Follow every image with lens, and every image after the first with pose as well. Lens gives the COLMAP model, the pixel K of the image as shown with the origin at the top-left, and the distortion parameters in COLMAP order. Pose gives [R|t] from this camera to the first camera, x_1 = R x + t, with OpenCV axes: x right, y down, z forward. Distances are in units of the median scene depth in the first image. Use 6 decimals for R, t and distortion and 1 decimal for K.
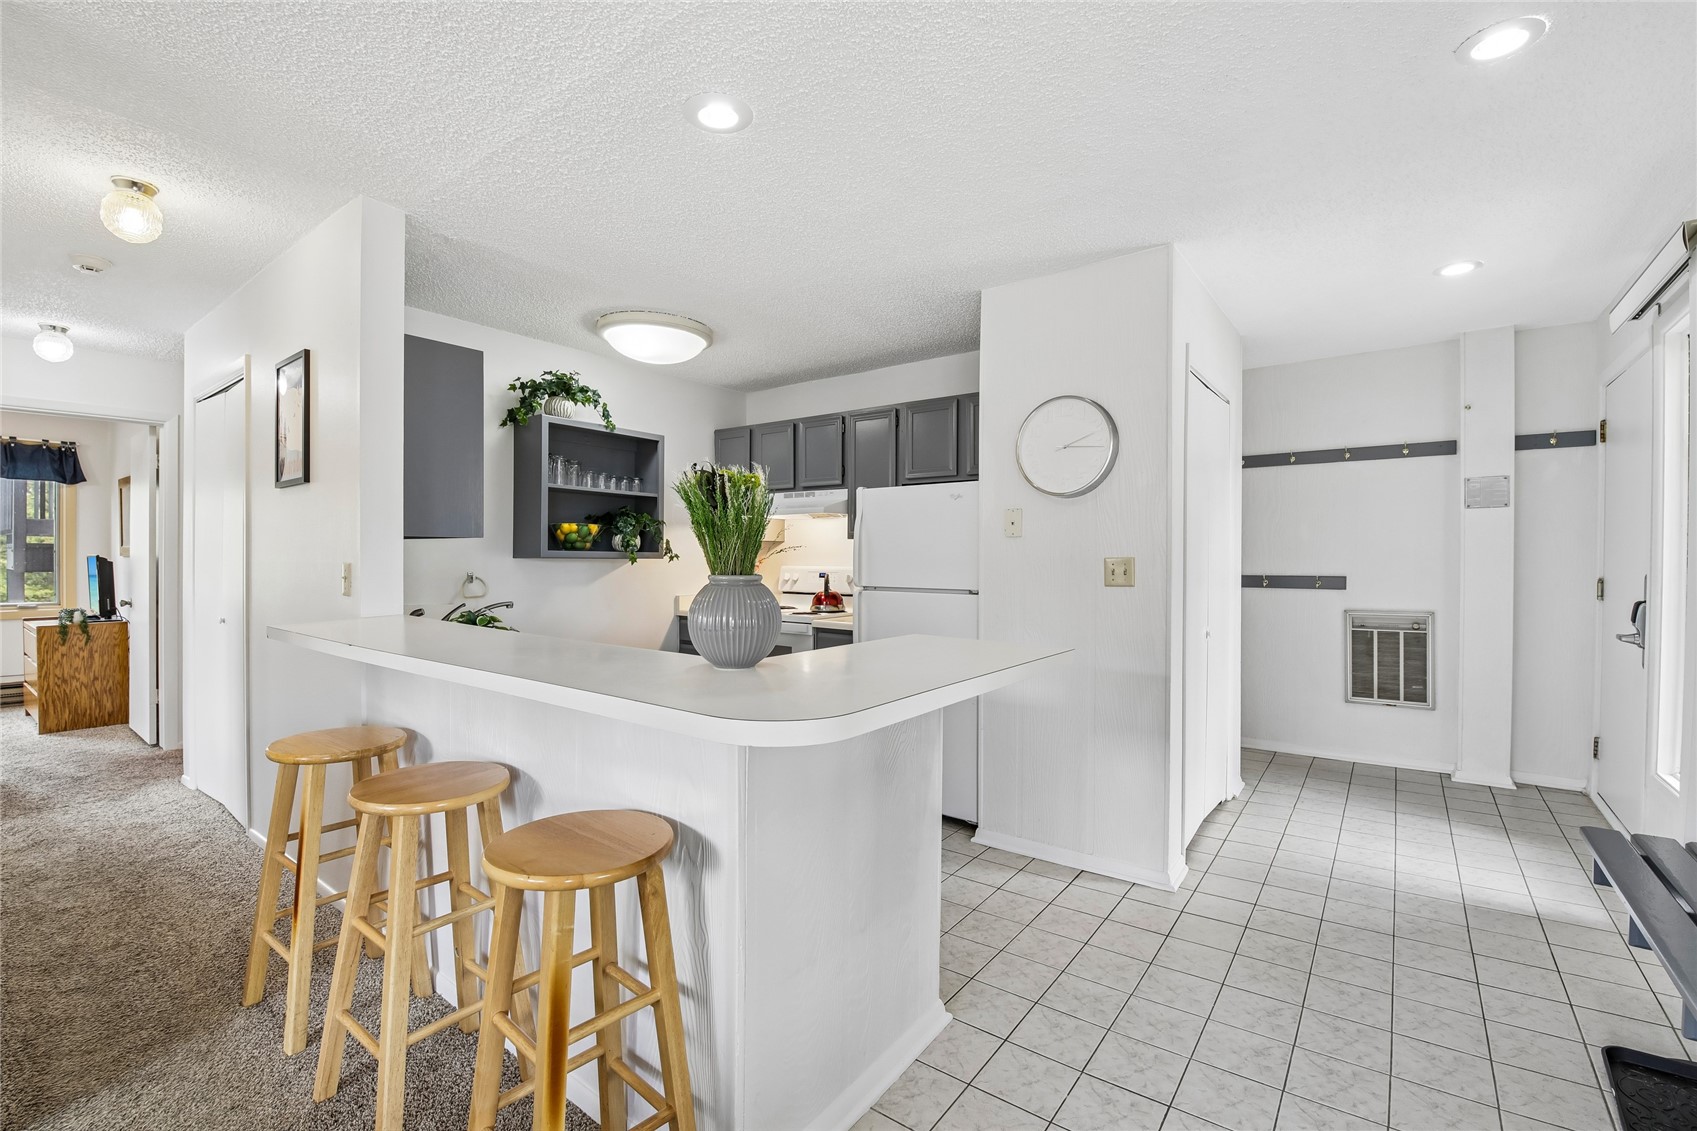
lens RADIAL K [[730.8, 0, 833.9], [0, 730.8, 560.5], [0, 0, 1]] dist [-0.012043, -0.002029]
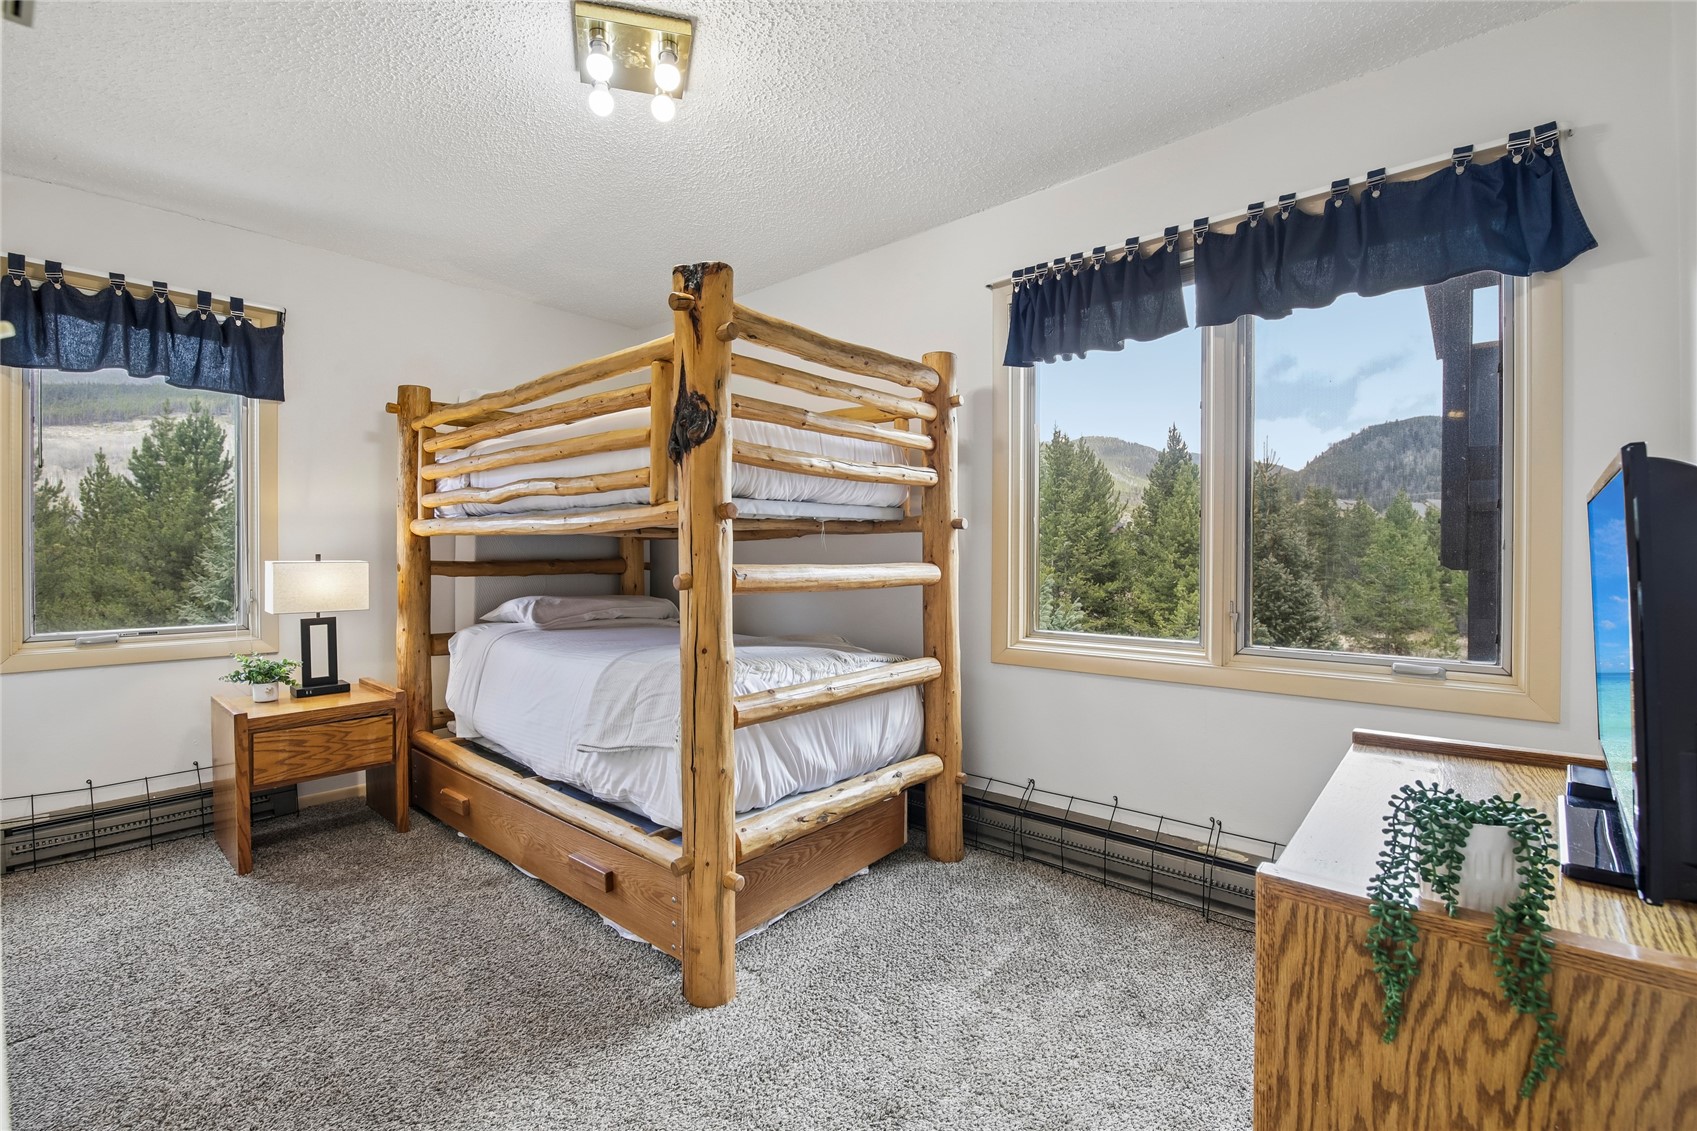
lens RADIAL K [[730.8, 0, 842.9], [0, 730.8, 558.6], [0, 0, 1]] dist [-0.012043, -0.002029]
pose [[-0.063847, 0.007010, -0.997935, -0.891666], [-0.008282, 0.999937, 0.007554, 0.013181], [0.997925, 0.008747, -0.063785, 0.873916]]
